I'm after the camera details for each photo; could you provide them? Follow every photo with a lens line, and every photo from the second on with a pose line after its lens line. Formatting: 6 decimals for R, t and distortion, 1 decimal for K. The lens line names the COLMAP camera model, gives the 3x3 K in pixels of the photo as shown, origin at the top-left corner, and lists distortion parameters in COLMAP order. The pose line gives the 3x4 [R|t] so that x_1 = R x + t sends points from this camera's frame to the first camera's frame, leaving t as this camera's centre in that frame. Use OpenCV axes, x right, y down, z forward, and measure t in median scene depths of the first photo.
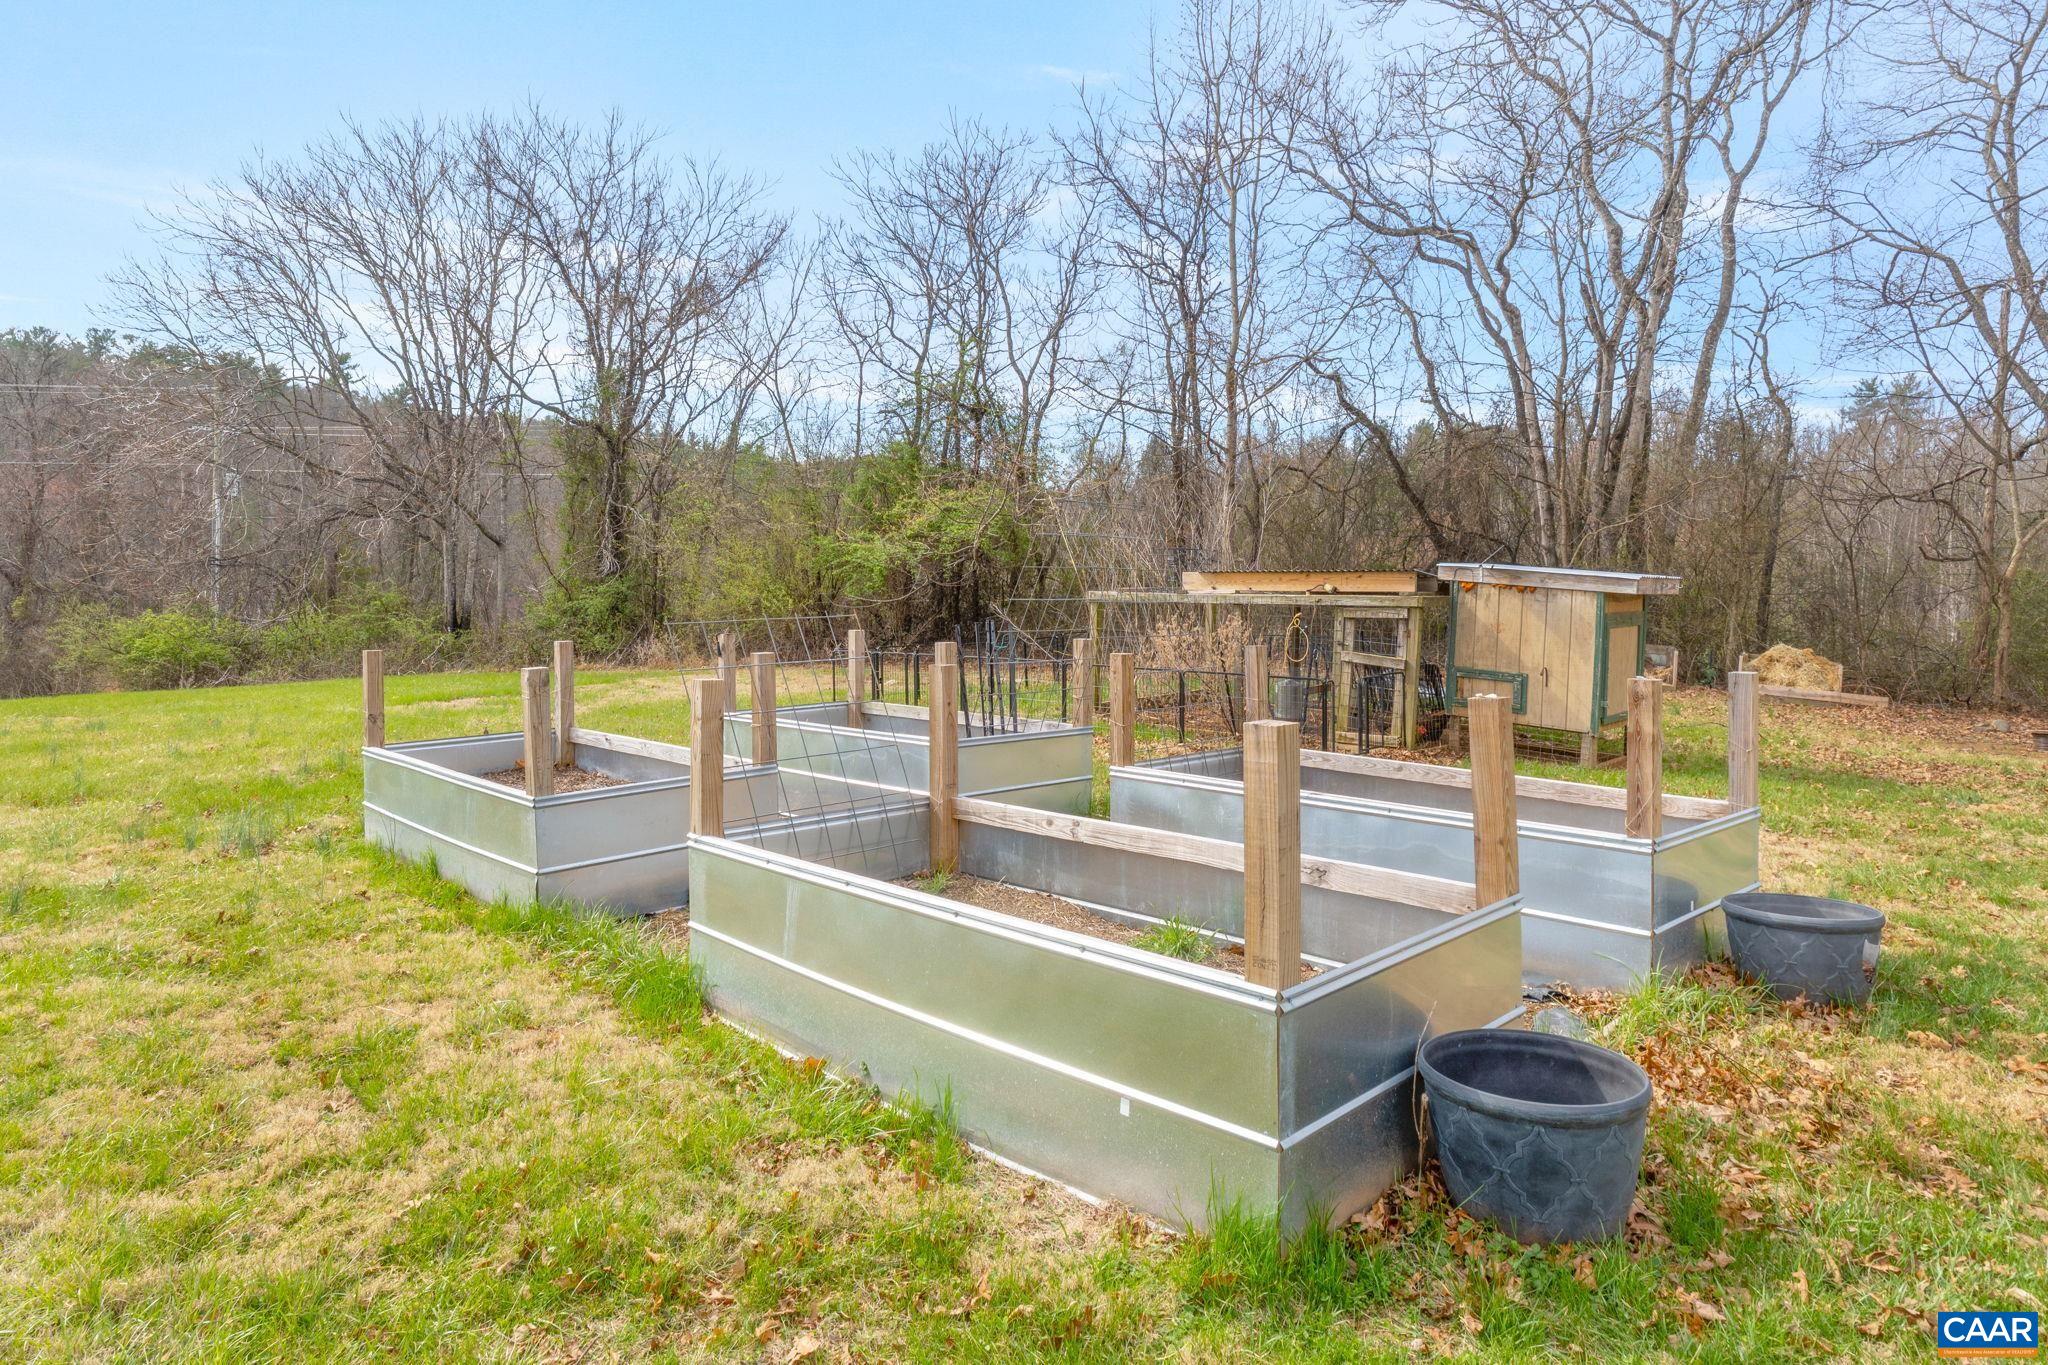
lens RADIAL K [[1413.1, 0, 1040.2], [0, 1413.1, 712.1], [0, 0, 1]] dist [-0.005213, -0.002611]
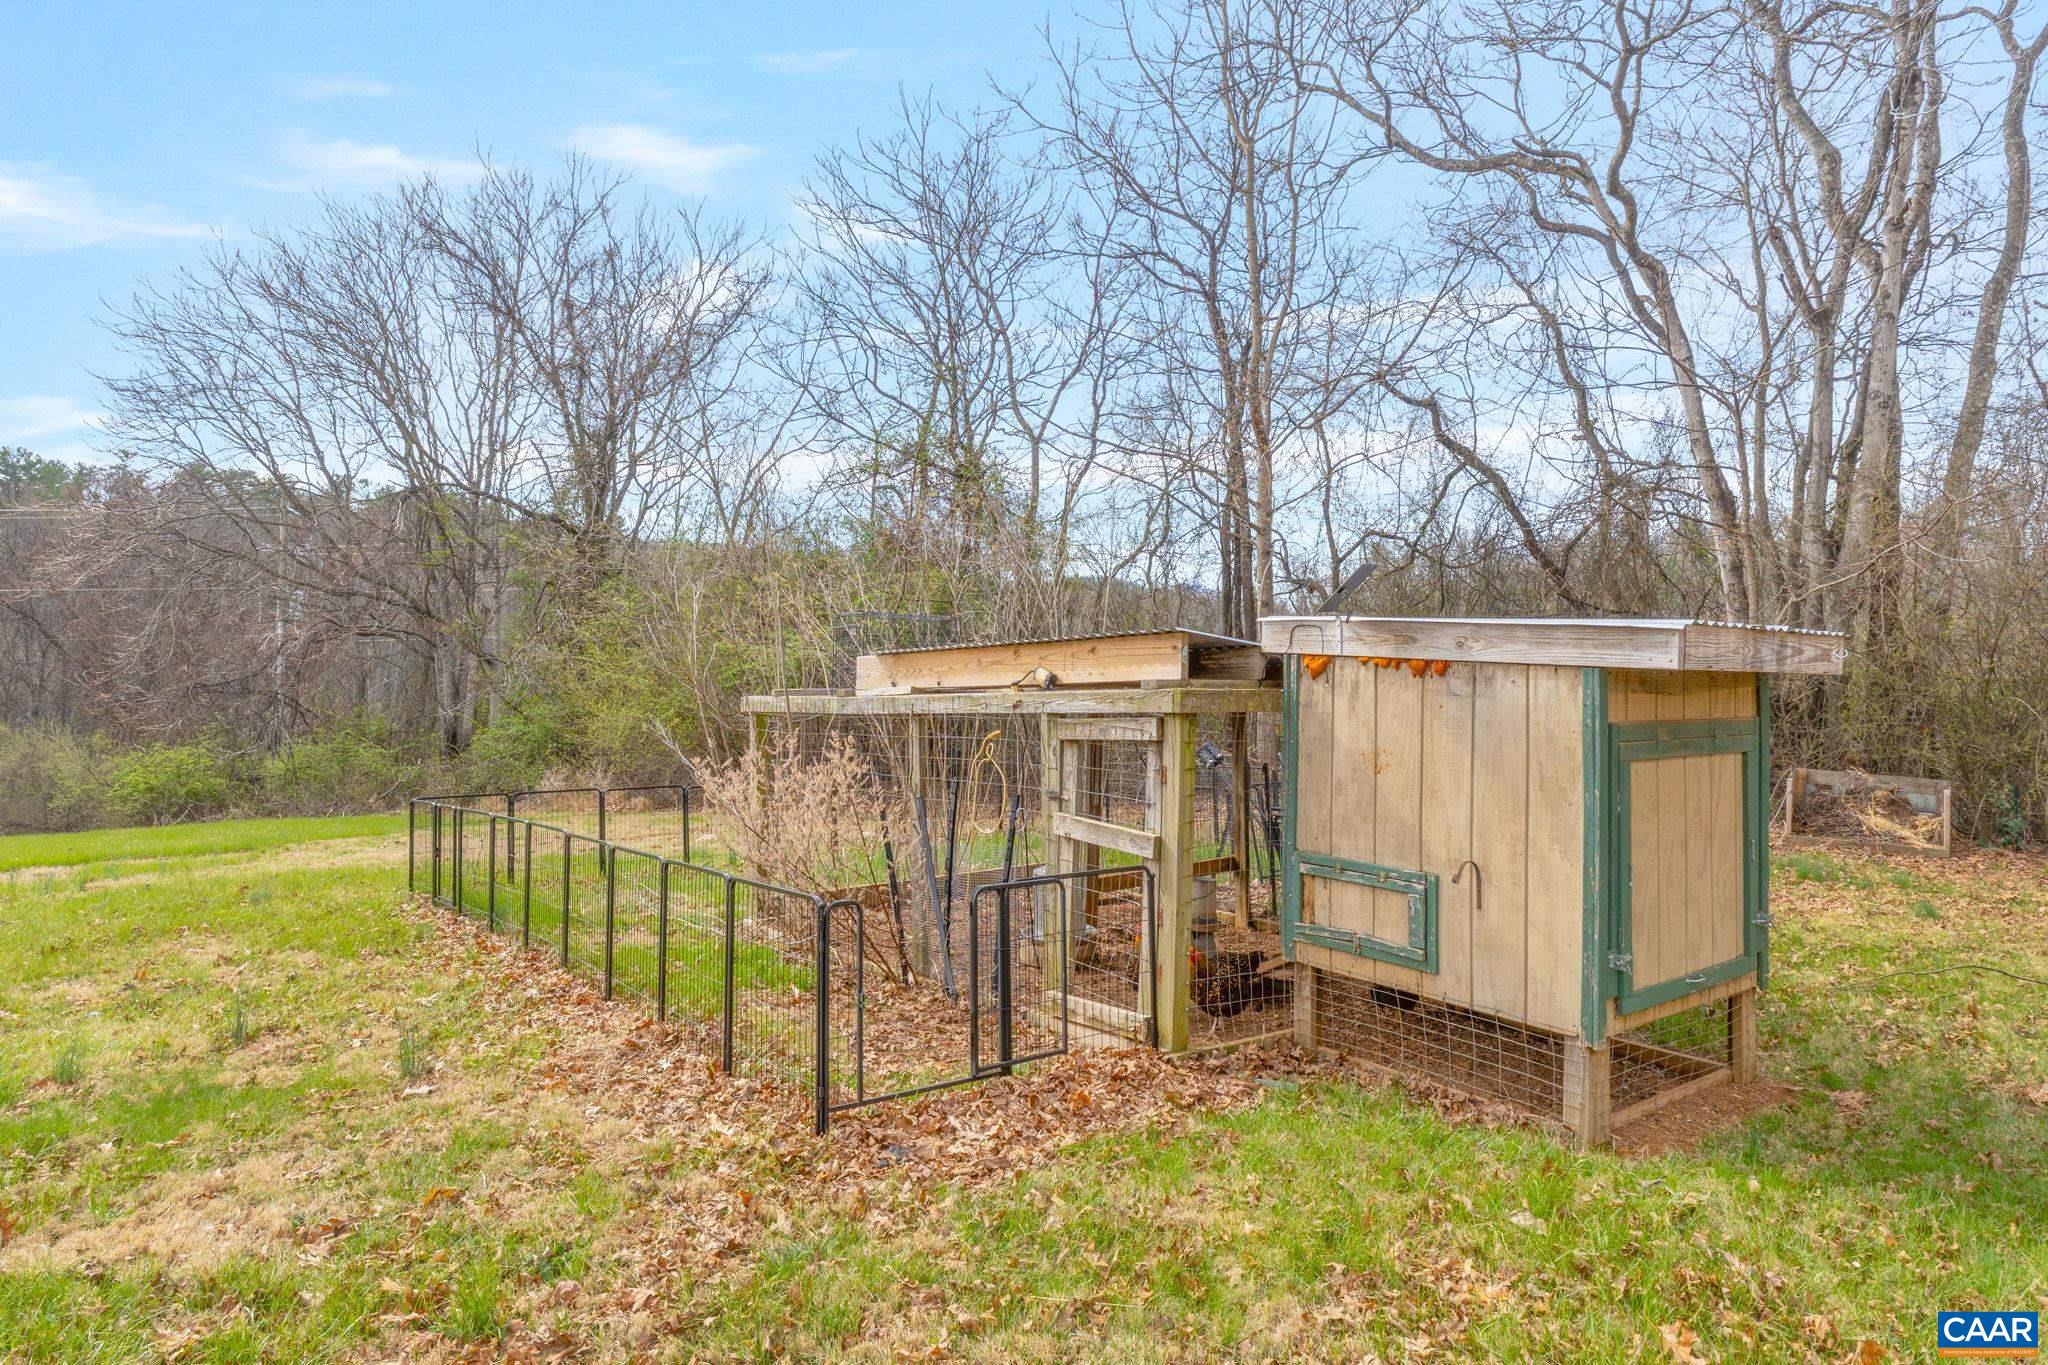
lens RADIAL K [[1413.1, 0, 1040.2], [0, 1413.1, 712.1], [0, 0, 1]] dist [-0.005213, -0.002611]
pose [[0.982649, -0.012348, -0.185062, 0.265631], [-0.003671, 0.996291, -0.085966, -0.032864], [0.185438, 0.085153, 0.978960, 0.497242]]
